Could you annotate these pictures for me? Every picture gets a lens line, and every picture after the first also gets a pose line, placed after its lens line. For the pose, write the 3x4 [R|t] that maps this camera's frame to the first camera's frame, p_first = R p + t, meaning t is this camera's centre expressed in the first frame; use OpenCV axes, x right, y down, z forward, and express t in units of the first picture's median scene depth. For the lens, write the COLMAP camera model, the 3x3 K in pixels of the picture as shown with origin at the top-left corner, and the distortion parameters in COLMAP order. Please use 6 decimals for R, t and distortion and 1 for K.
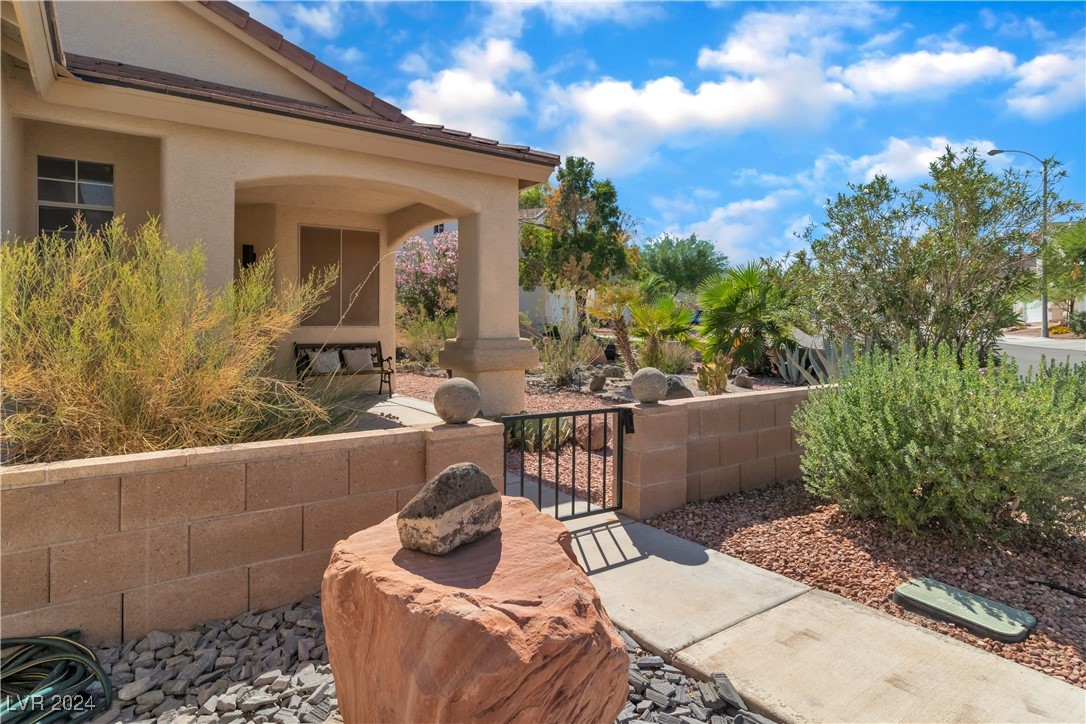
lens RADIAL K [[605.9, 0, 539.0], [0, 605.9, 322.9], [0, 0, 1]] dist [0.002308, 0.000649]
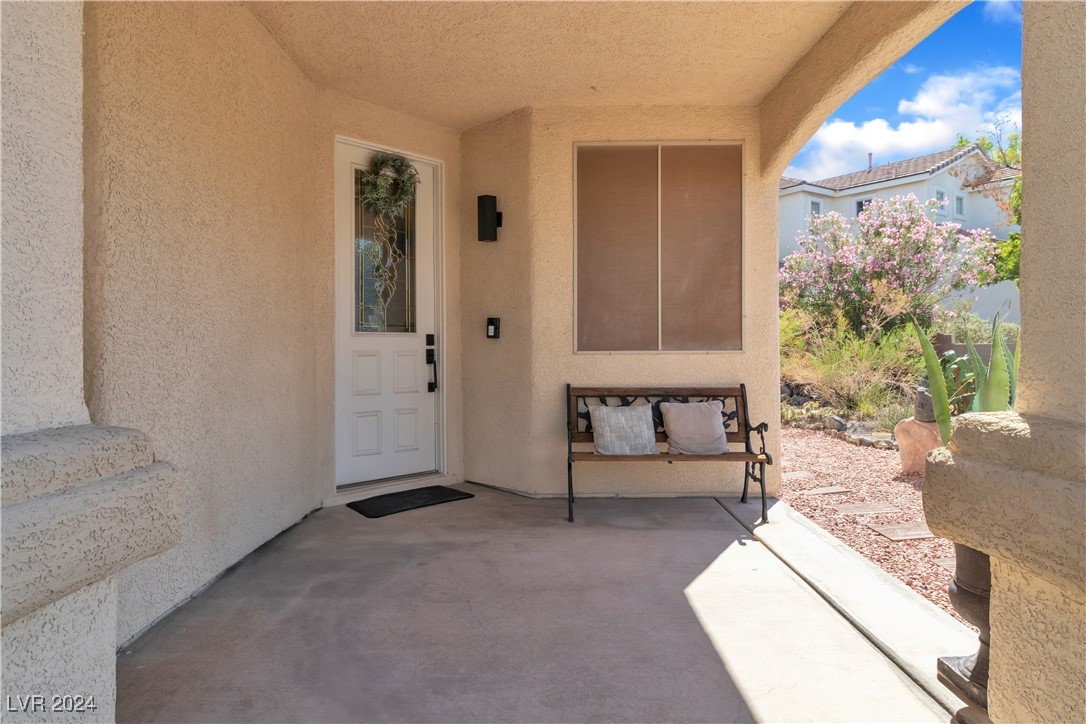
lens RADIAL K [[691.0, 0, 538.7], [0, 691.0, 350.7], [0, 0, 1]] dist [0.003680, -0.000313]
pose [[0.825625, 0.000208, -0.564219, -0.103783], [0.006745, 0.999925, 0.010239, -0.001284], [0.564178, -0.012259, 0.825562, 0.518516]]
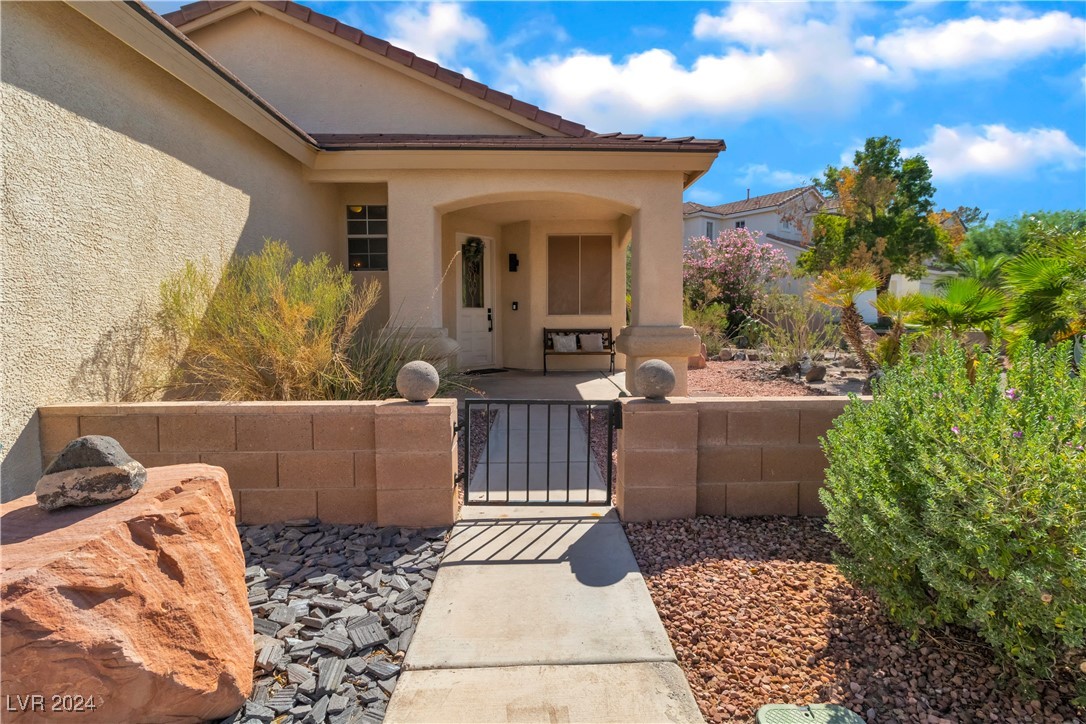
lens RADIAL K [[499.0, 0, 543.3], [0, 499.0, 342.1], [0, 0, 1]] dist [-0.000894, 0.000754]
pose [[0.837057, 0.026152, -0.546490, 0.174125], [0.006414, 0.998319, 0.057599, 0.001416], [0.547078, -0.051719, 0.835483, 0.111400]]
